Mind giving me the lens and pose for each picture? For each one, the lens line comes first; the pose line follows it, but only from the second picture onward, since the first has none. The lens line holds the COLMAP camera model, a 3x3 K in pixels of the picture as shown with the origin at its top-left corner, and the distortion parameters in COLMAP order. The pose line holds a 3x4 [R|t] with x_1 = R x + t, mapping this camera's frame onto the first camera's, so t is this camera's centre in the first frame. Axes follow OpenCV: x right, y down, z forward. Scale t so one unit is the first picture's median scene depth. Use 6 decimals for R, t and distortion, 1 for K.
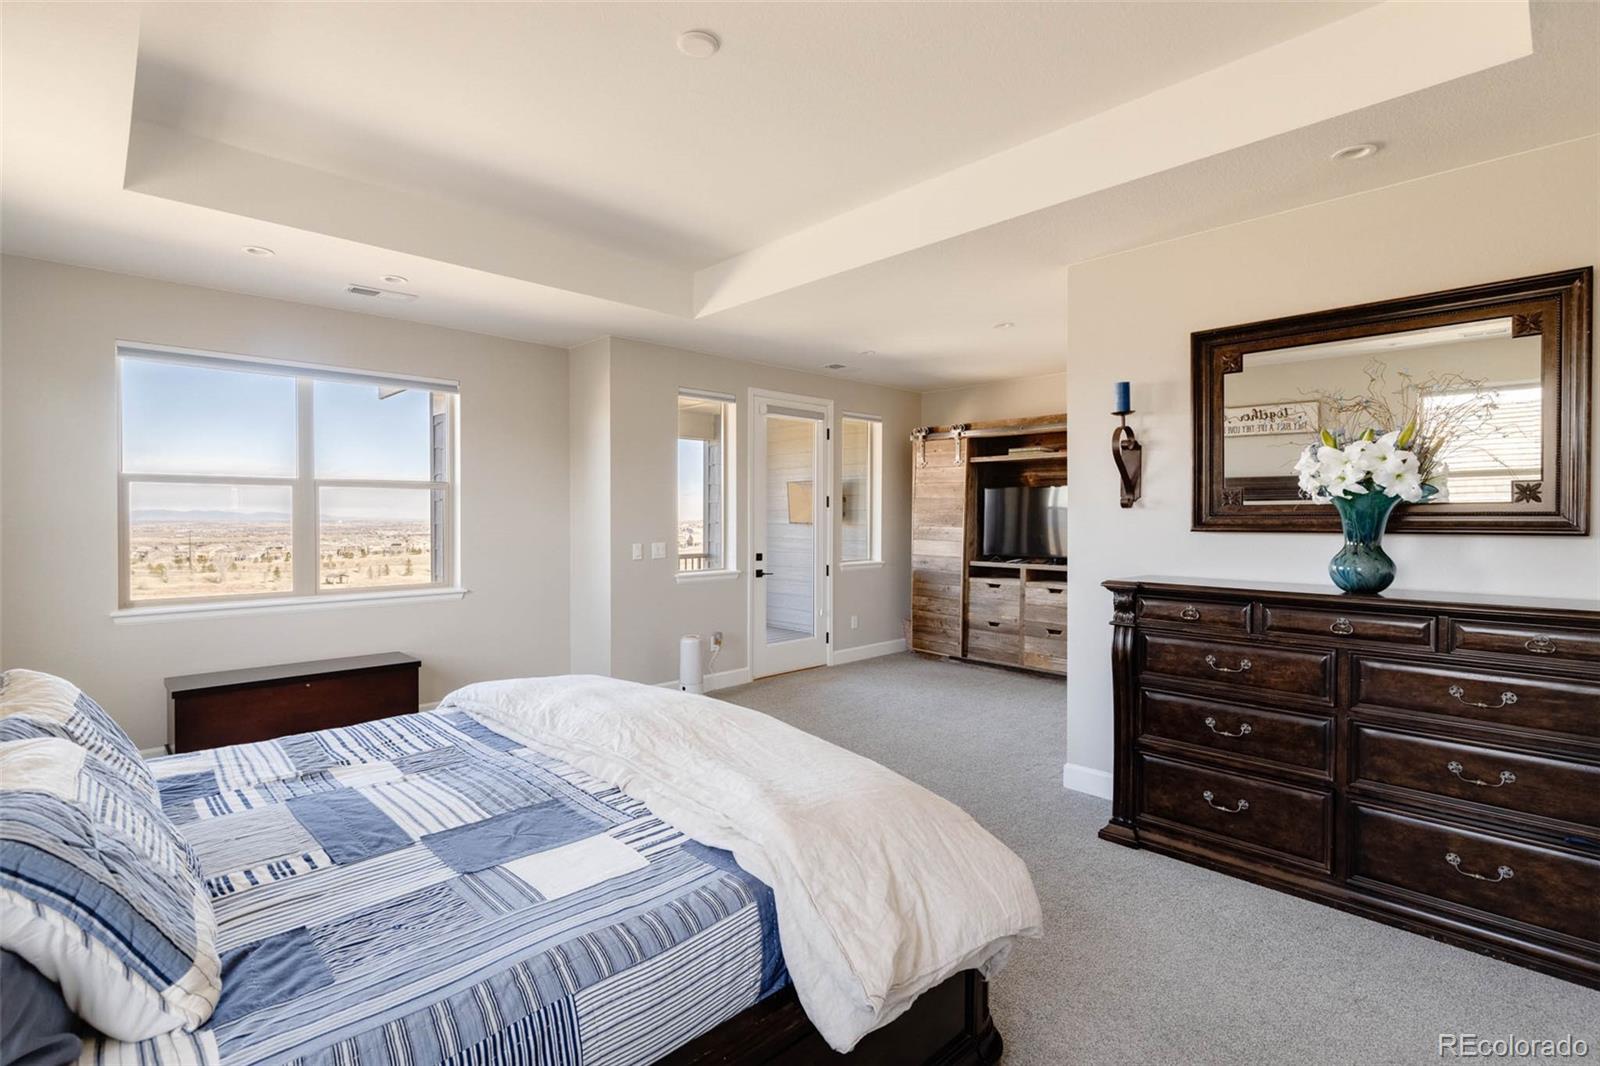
lens RADIAL K [[736.9, 0, 792.4], [0, 736.9, 529.4], [0, 0, 1]] dist [-0.001125, 0.000268]
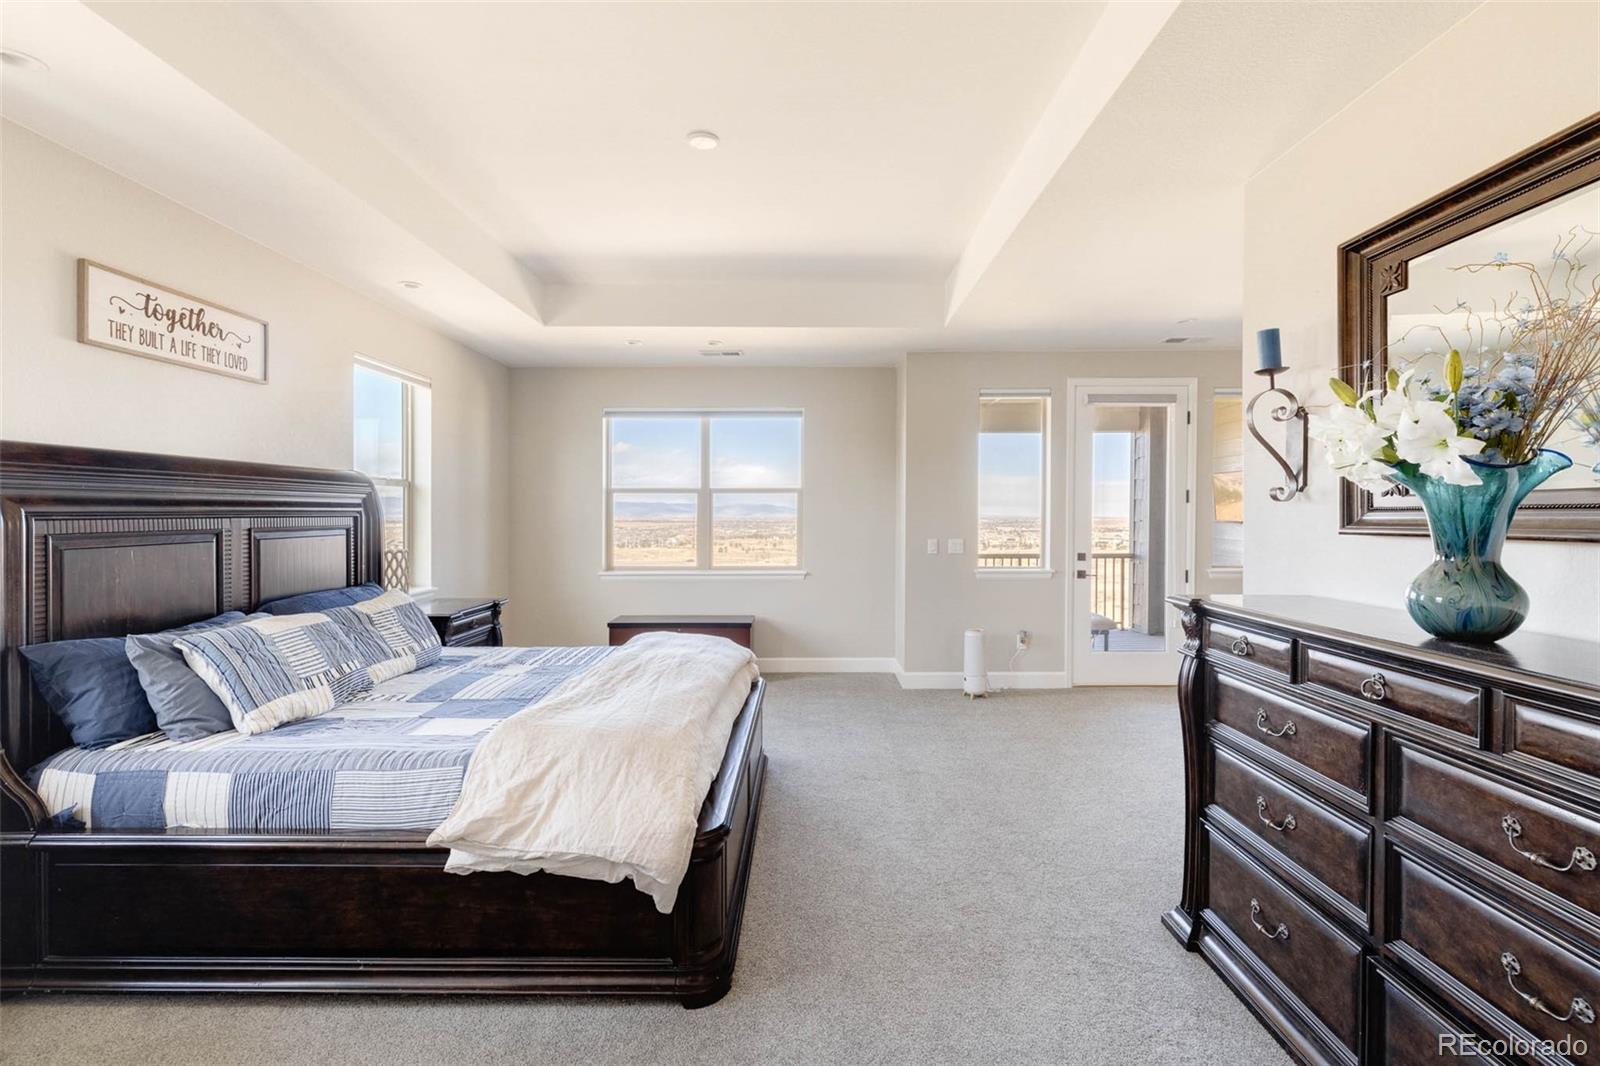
lens RADIAL K [[717.6, 0, 801.0], [0, 717.6, 525.2], [0, 0, 1]] dist [0.001152, 0.000276]
pose [[0.726350, 0.008670, -0.687270, 0.602366], [-0.010435, 0.999944, 0.001586, -0.001566], [0.687245, 0.006019, 0.726400, 0.162311]]
